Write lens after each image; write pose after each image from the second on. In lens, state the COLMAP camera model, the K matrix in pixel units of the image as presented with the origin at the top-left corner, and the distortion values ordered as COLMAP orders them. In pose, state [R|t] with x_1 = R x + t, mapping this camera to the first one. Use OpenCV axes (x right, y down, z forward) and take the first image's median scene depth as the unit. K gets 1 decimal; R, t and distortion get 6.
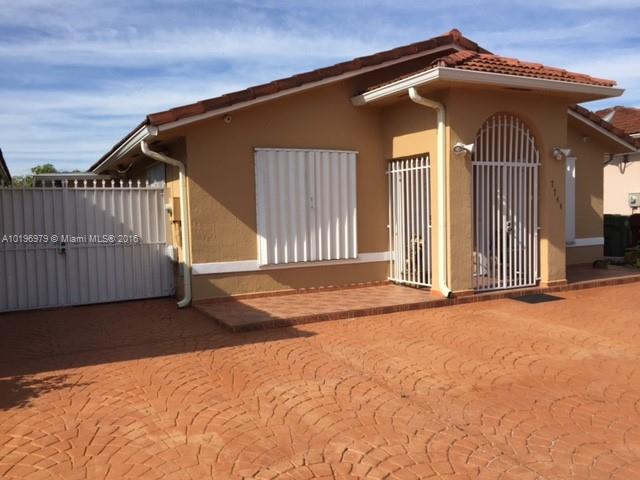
lens RADIAL K [[543.6, 0, 322.8], [0, 543.6, 241.9], [0, 0, 1]] dist [0.039635, -0.030690]
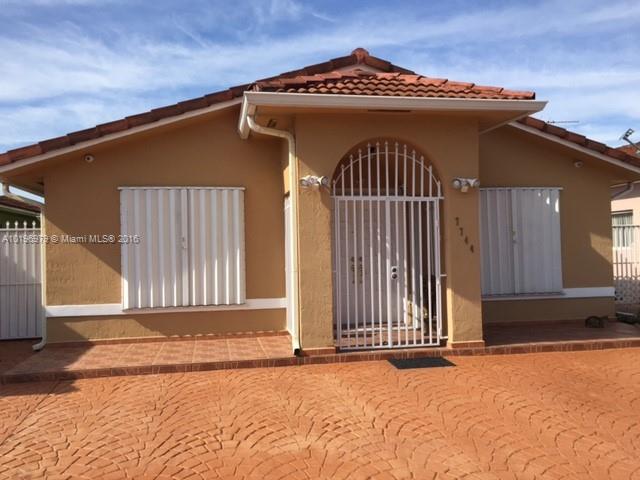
lens RADIAL K [[543.6, 0, 318.7], [0, 543.6, 241.7], [0, 0, 1]] dist [0.039635, -0.030690]
pose [[0.958116, 0.002228, -0.286373, 0.466366], [-0.020748, 0.997882, -0.061650, -0.021991], [0.285629, 0.065010, 0.956133, 0.169438]]
